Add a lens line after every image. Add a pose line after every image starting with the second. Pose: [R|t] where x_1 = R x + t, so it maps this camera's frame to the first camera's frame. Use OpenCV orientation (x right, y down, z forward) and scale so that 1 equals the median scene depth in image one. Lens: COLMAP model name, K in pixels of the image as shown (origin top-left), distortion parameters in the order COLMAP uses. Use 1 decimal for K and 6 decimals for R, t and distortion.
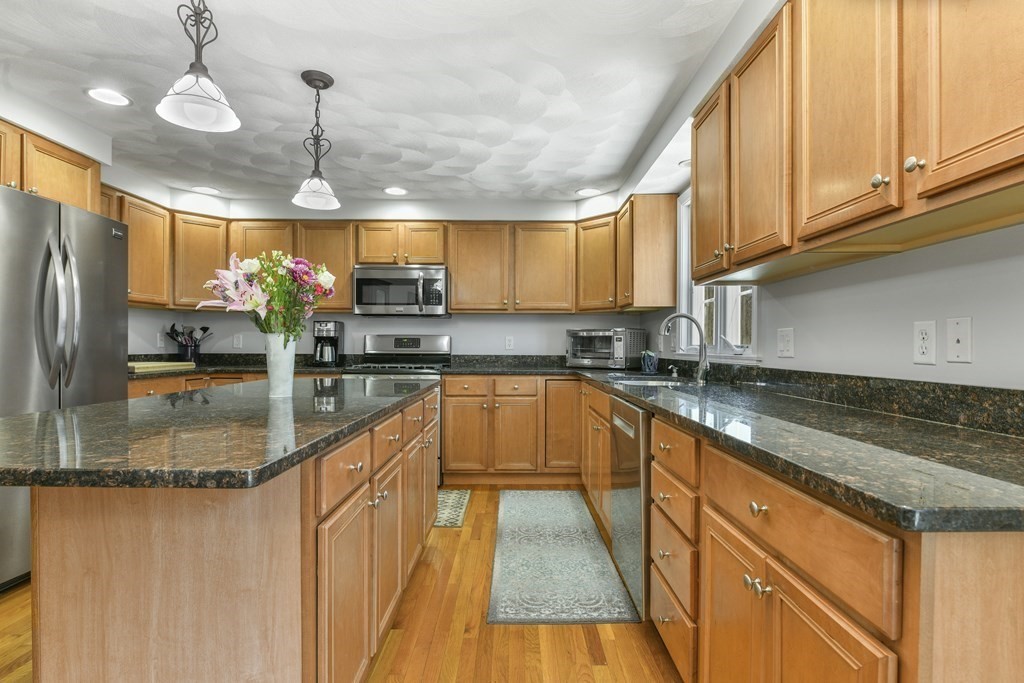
lens RADIAL K [[495.5, 0, 515.7], [0, 495.5, 346.8], [0, 0, 1]] dist [-0.010503, -0.000096]
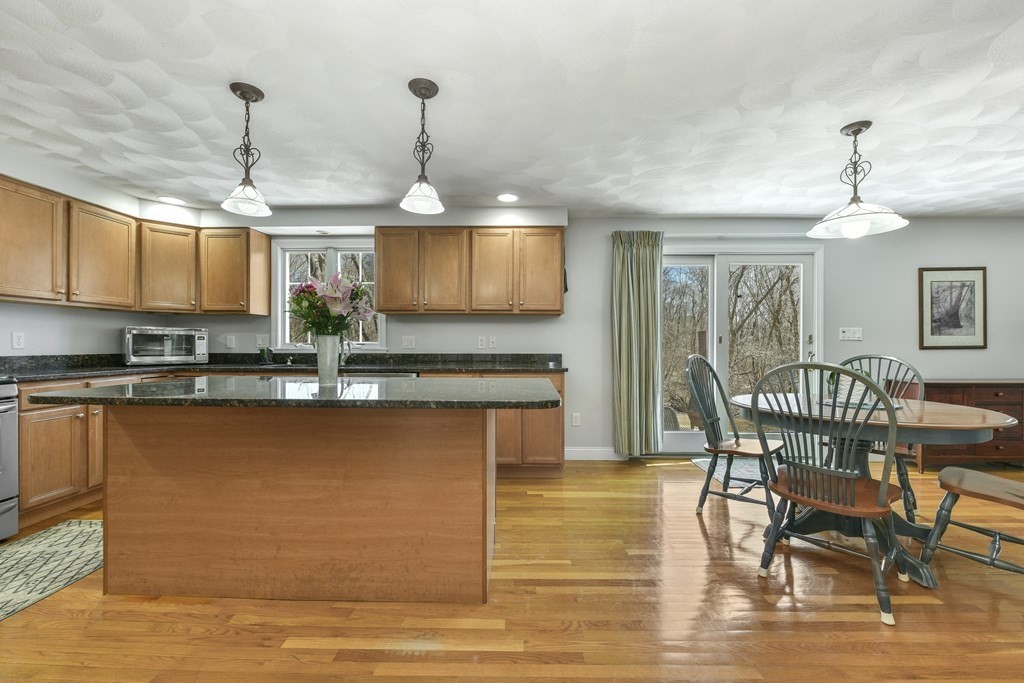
lens RADIAL K [[413.2, 0, 518.4], [0, 413.2, 343.5], [0, 0, 1]] dist [-0.007070, -0.000172]
pose [[0.021842, -0.004062, 0.999753, -0.727994], [0.001157, 0.999991, 0.004038, -0.005108], [-0.999761, 0.001069, 0.021847, 0.232727]]
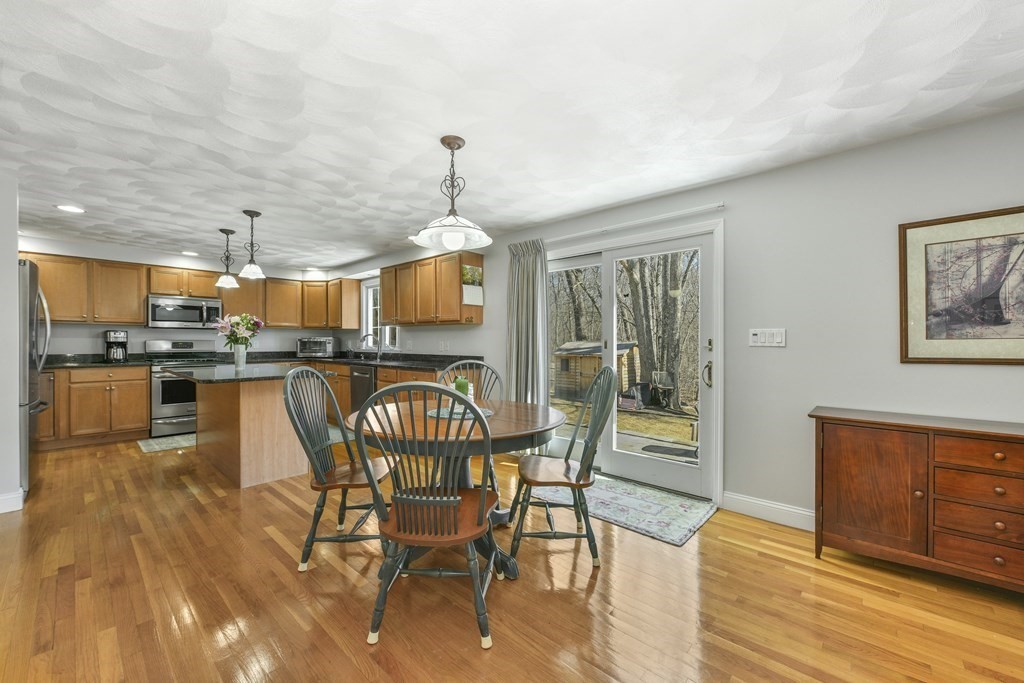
lens RADIAL K [[406.2, 0, 515.7], [0, 406.2, 343.6], [0, 0, 1]] dist [-0.008564, -0.000233]
pose [[0.673180, -0.007050, 0.739445, -0.507876], [0.003882, 0.999974, 0.005999, -0.018867], [-0.739469, -0.001168, 0.673190, -0.697207]]
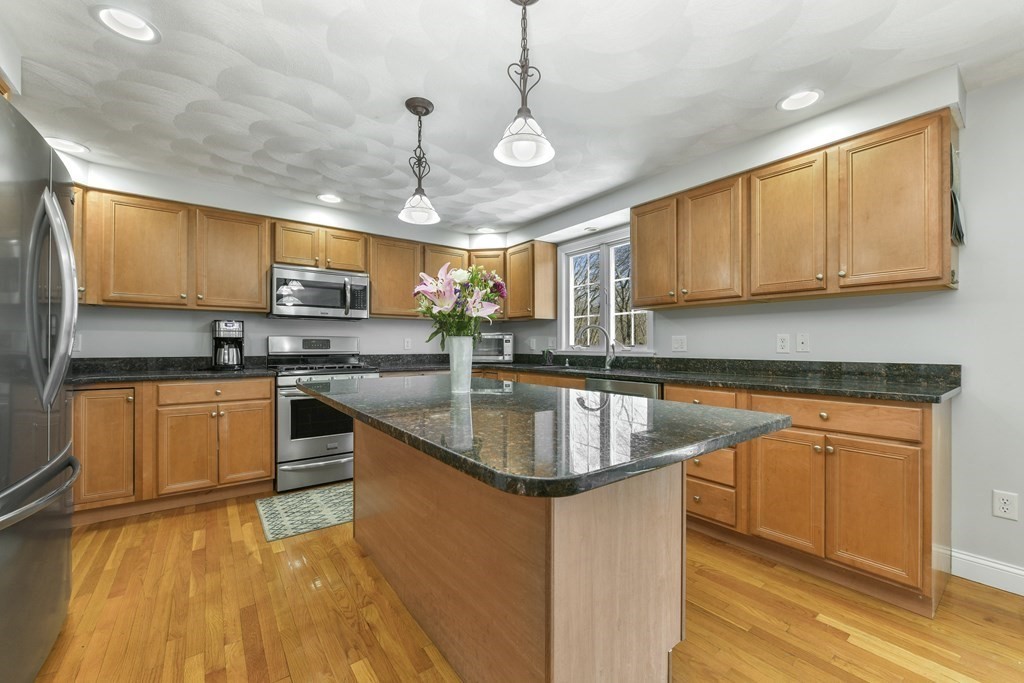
lens RADIAL K [[406.2, 0, 515.7], [0, 406.2, 343.6], [0, 0, 1]] dist [-0.008564, -0.000233]
pose [[0.797002, -0.002704, 0.603971, -0.447846], [0.006609, 0.999969, -0.004244, -0.002999], [-0.603941, 0.007374, 0.796995, 0.086915]]
